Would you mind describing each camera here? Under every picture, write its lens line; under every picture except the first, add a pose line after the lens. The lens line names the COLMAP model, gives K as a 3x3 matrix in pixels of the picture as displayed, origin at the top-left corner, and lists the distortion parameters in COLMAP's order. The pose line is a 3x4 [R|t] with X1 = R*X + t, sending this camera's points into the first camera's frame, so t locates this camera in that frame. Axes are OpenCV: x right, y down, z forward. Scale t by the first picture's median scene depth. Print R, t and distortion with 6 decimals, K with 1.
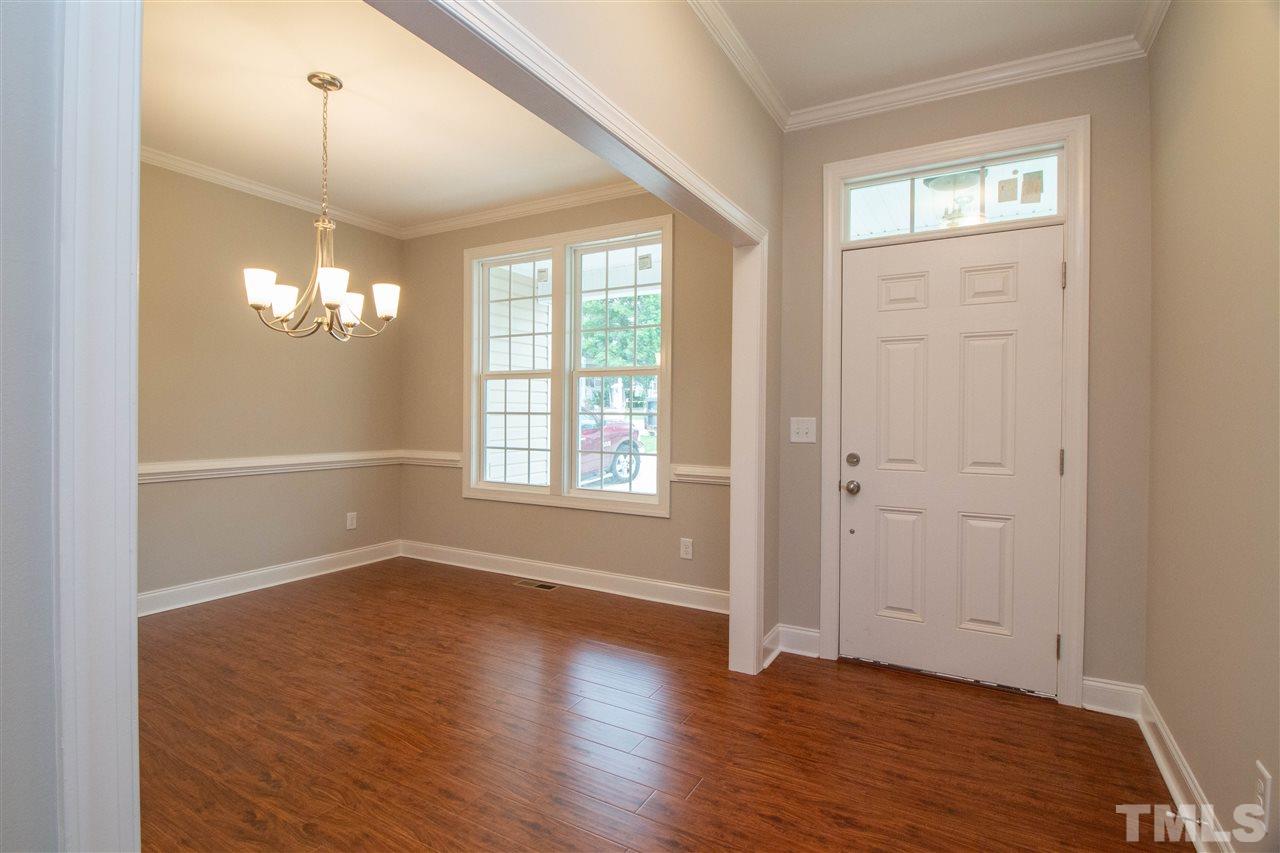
lens RADIAL K [[625.7, 0, 633.2], [0, 625.7, 422.7], [0, 0, 1]] dist [-0.003927, -0.005558]
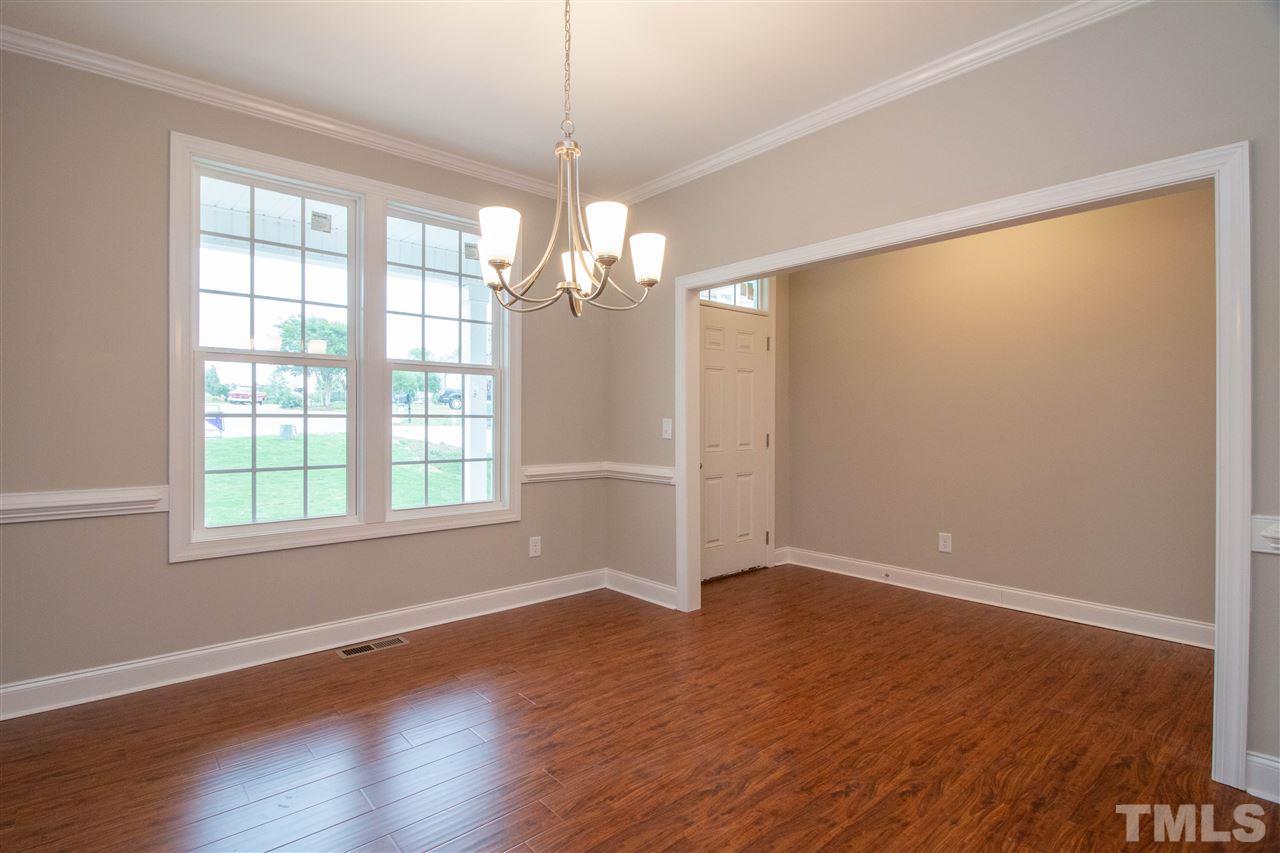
lens RADIAL K [[625.7, 0, 631.3], [0, 625.7, 421.3], [0, 0, 1]] dist [-0.003927, -0.005558]
pose [[0.321815, -0.010905, 0.946740, -0.980534], [0.013284, 0.999887, 0.007001, -0.012083], [-0.946709, 0.010323, 0.321924, 0.605142]]
